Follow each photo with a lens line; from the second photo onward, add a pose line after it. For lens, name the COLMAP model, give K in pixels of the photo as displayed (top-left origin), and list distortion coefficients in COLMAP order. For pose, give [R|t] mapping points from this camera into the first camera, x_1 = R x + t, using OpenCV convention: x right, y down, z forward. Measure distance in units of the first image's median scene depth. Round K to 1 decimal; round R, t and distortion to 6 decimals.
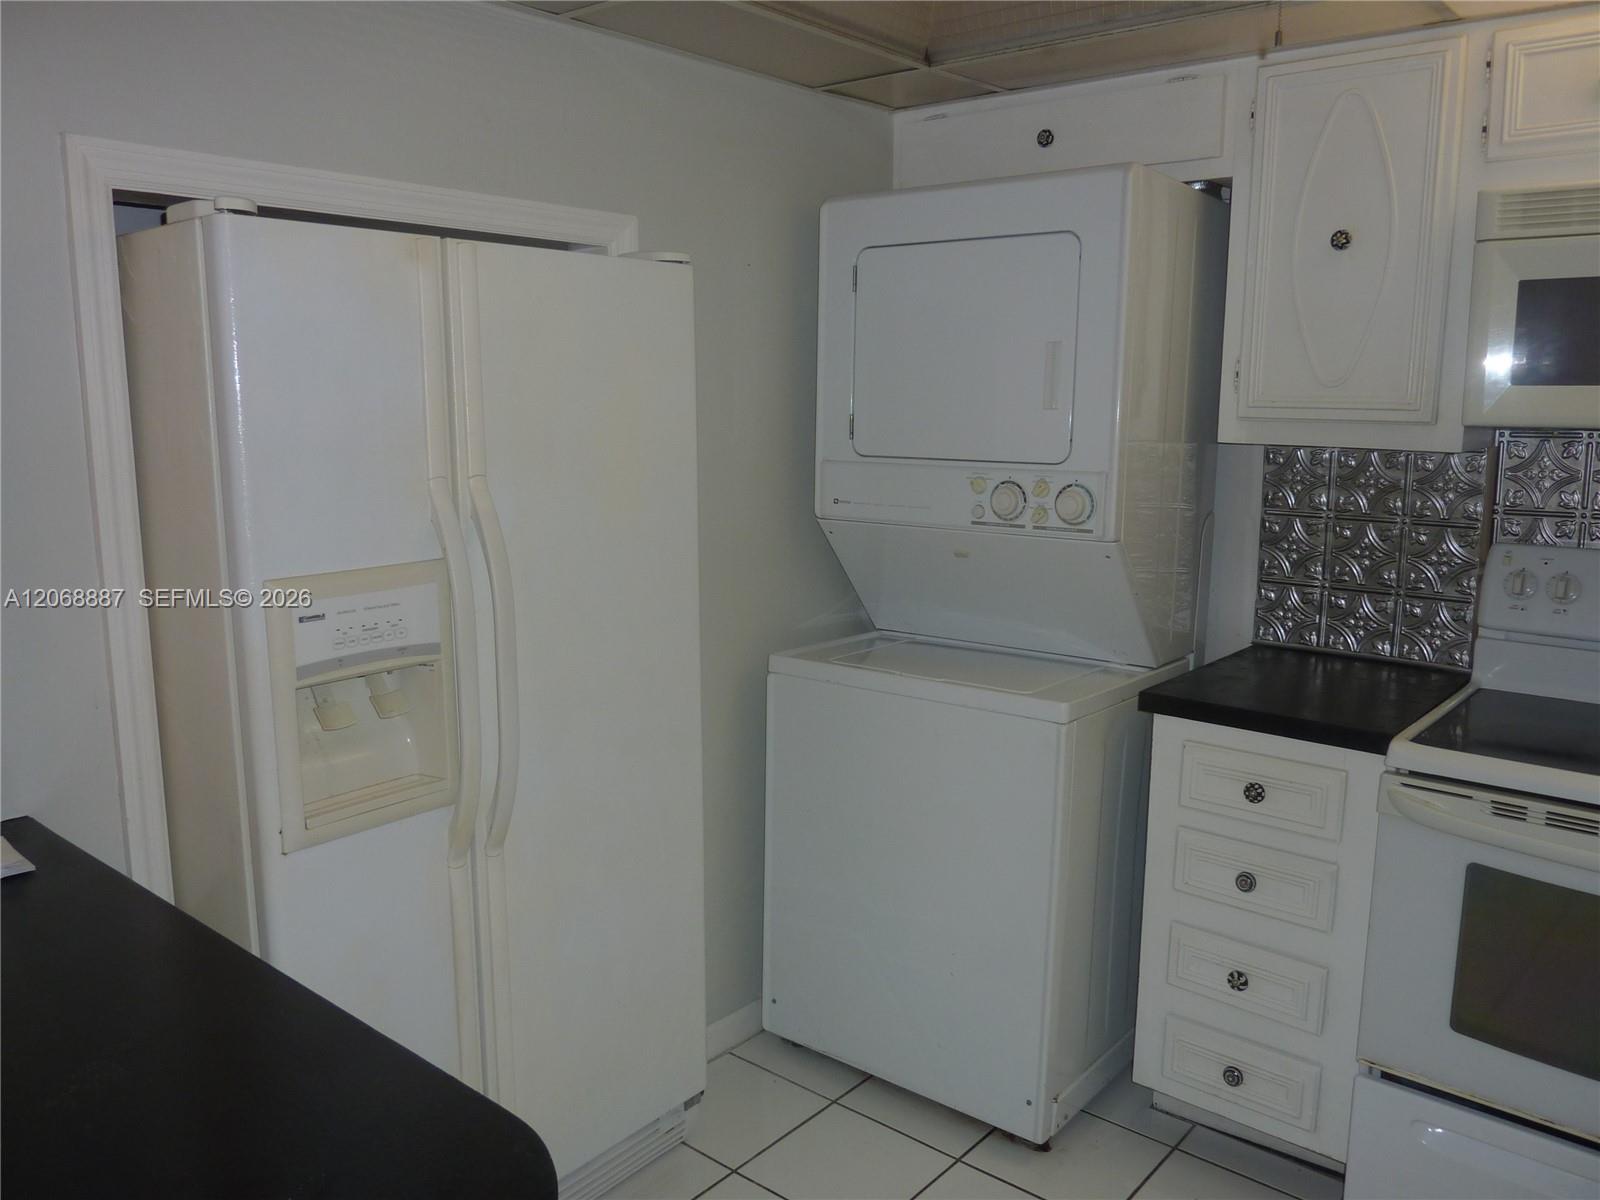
lens RADIAL K [[1221.2, 0, 784.1], [0, 1221.2, 592.9], [0, 0, 1]] dist [-0.015899, -0.019235]
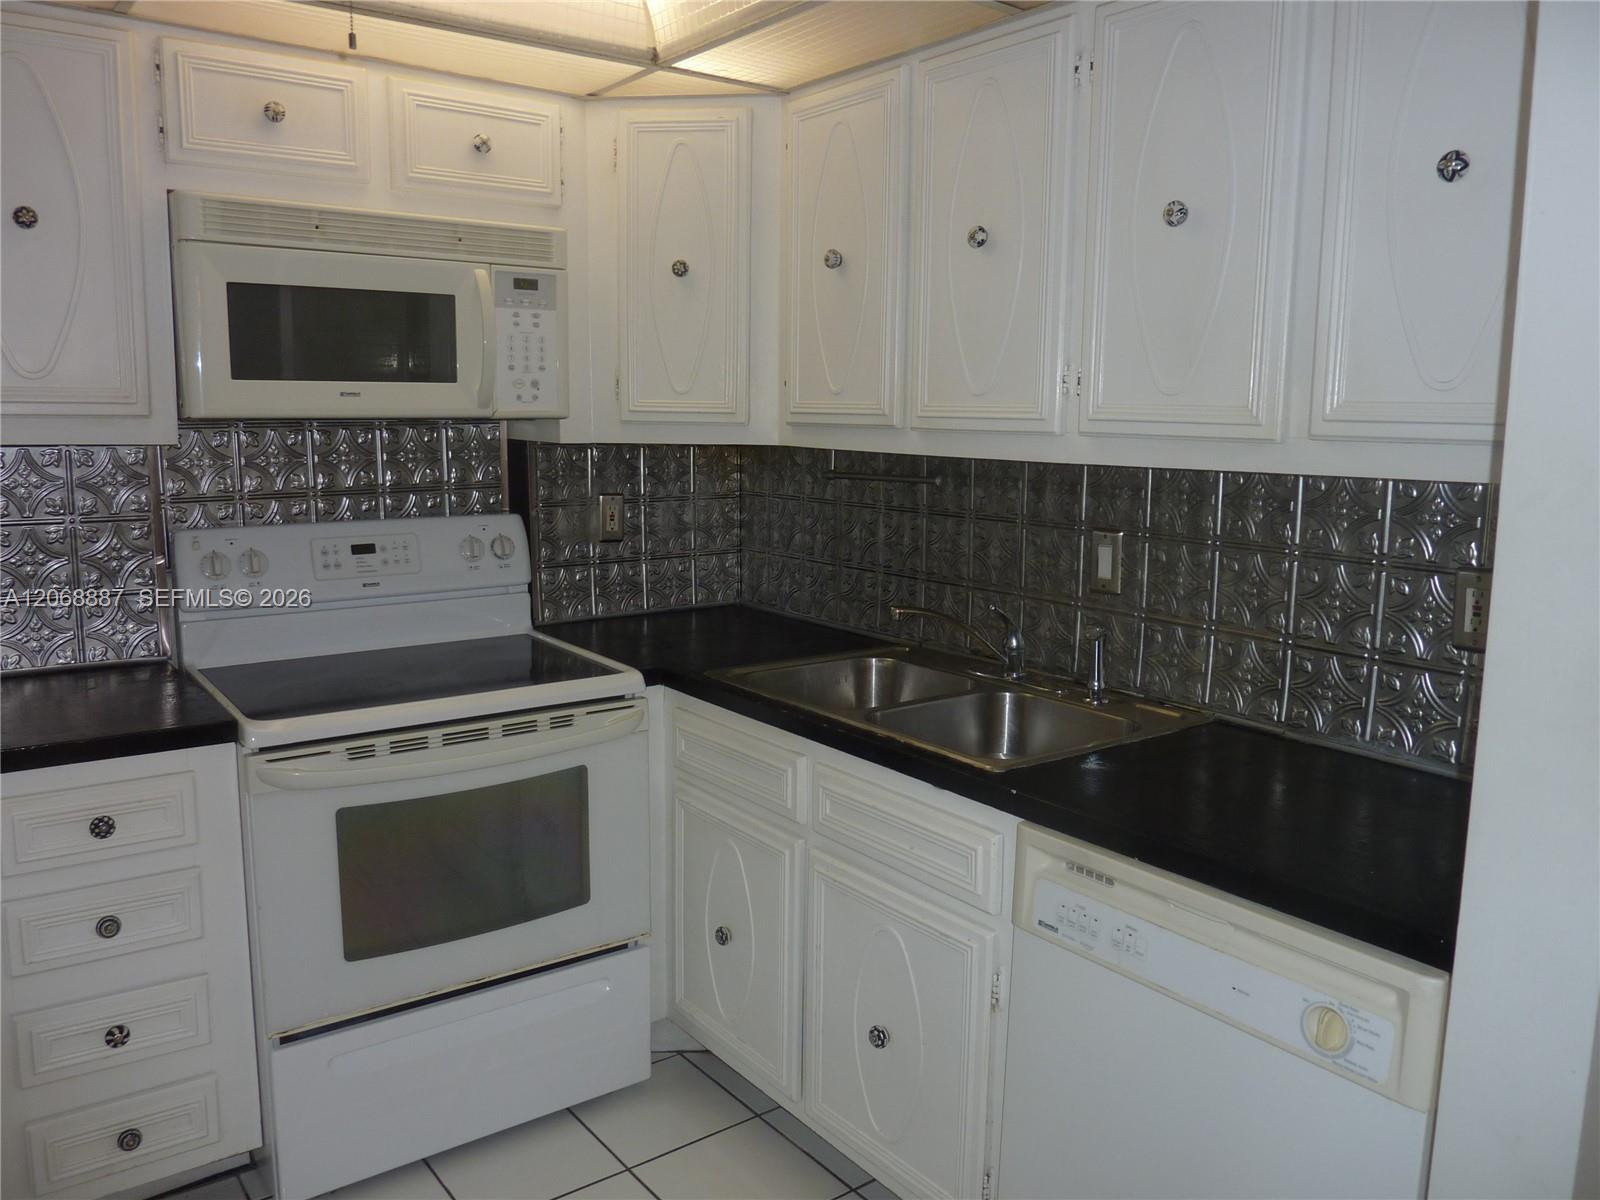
lens RADIAL K [[1221.2, 0, 789.4], [0, 1221.2, 600.2], [0, 0, 1]] dist [-0.015899, -0.019235]
pose [[0.204481, -0.151541, 0.967069, -0.366332], [0.143421, 0.981920, 0.123542, -0.040987], [-0.968307, 0.113436, 0.222518, 0.295707]]
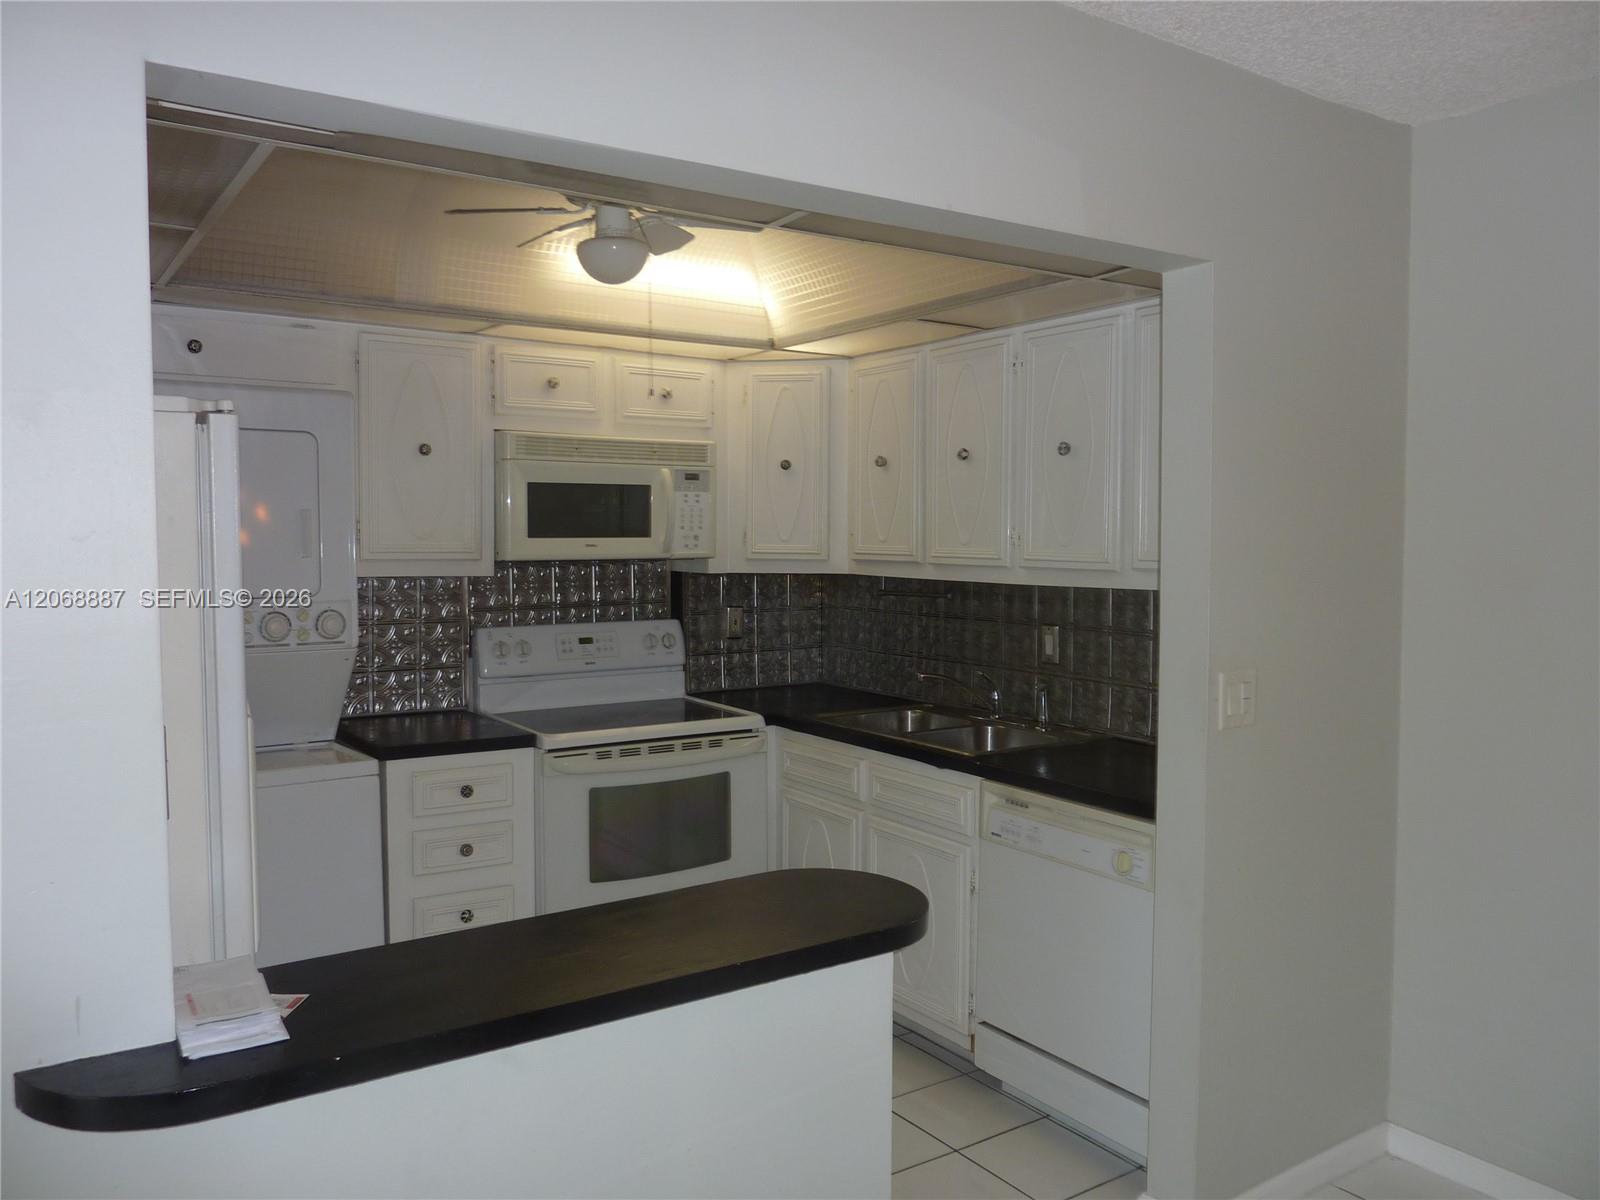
lens RADIAL K [[1221.2, 0, 804.2], [0, 1221.2, 616.4], [0, 0, 1]] dist [-0.015899, -0.019235]
pose [[0.245334, -0.067071, 0.967116, -1.076941], [0.149688, 0.988261, 0.030565, -0.047376], [-0.957812, 0.137267, 0.252494, 0.142518]]
